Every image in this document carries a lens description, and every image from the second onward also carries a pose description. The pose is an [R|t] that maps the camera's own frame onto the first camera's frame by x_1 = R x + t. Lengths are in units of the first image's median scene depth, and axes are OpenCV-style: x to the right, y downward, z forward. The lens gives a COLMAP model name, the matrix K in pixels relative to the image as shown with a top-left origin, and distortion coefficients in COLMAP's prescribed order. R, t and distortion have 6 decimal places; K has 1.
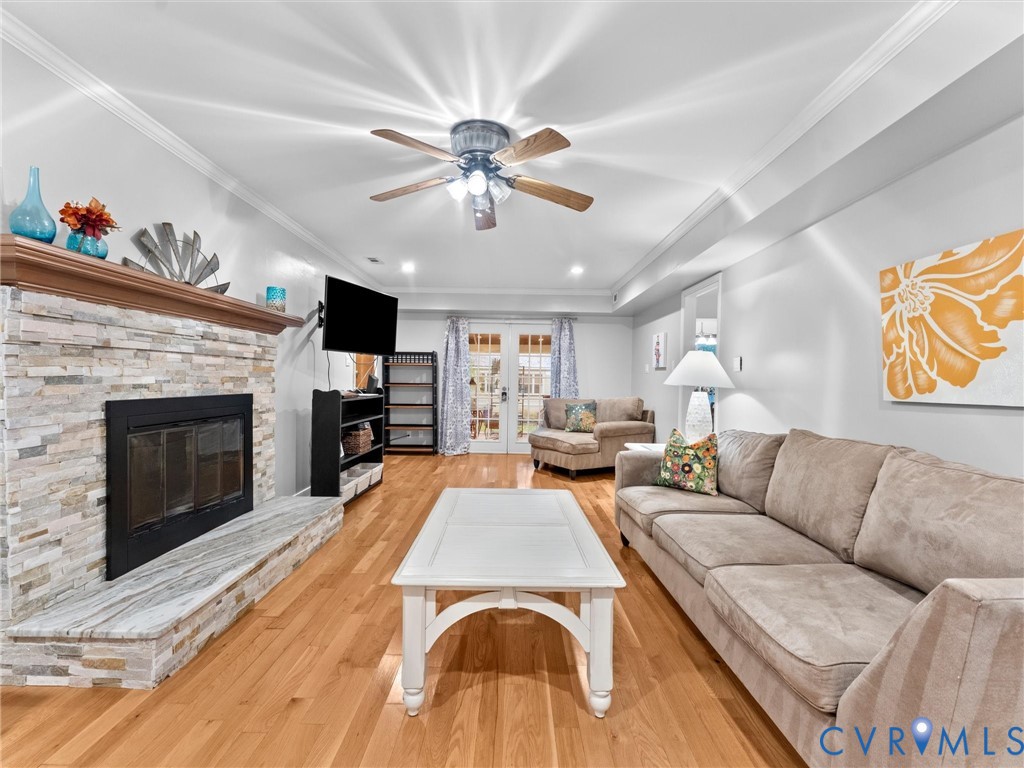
lens RADIAL K [[462.1, 0, 506.2], [0, 462.1, 388.7], [0, 0, 1]] dist [-0.000779, -0.000519]
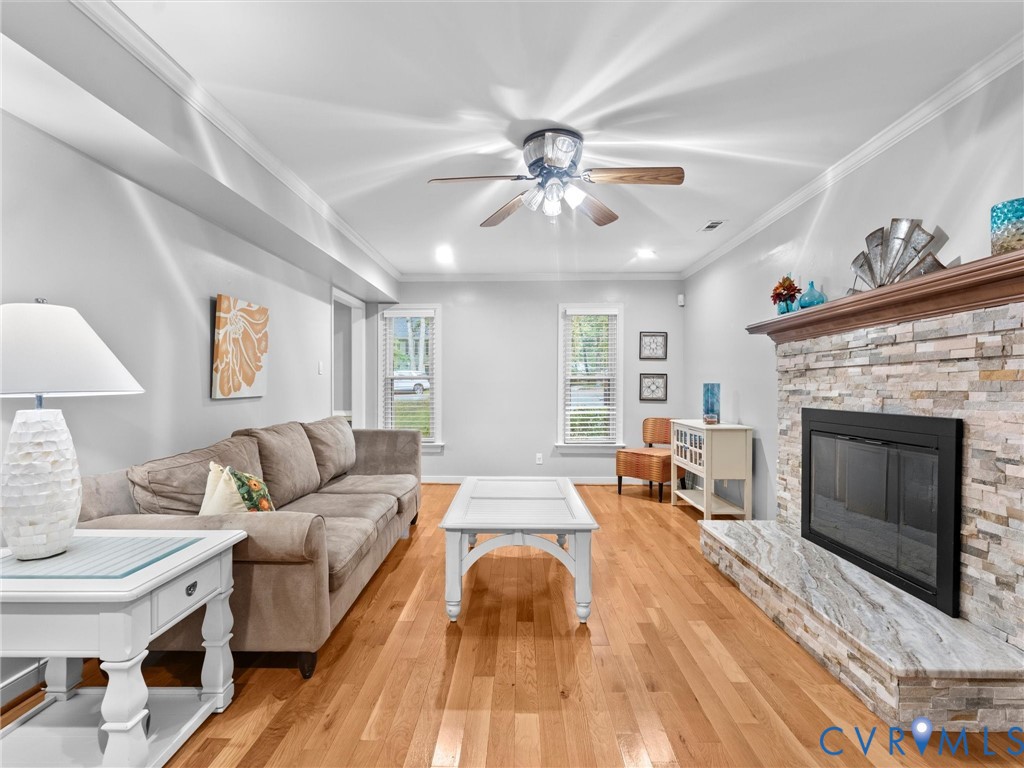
lens RADIAL K [[511.6, 0, 508.2], [0, 511.6, 387.8], [0, 0, 1]] dist [-0.001754, -0.001183]
pose [[-0.999779, -0.018155, 0.010621, 0.016520], [-0.017923, 0.999609, 0.021482, -0.039815], [-0.011007, 0.021287, -0.999713, 1.994984]]
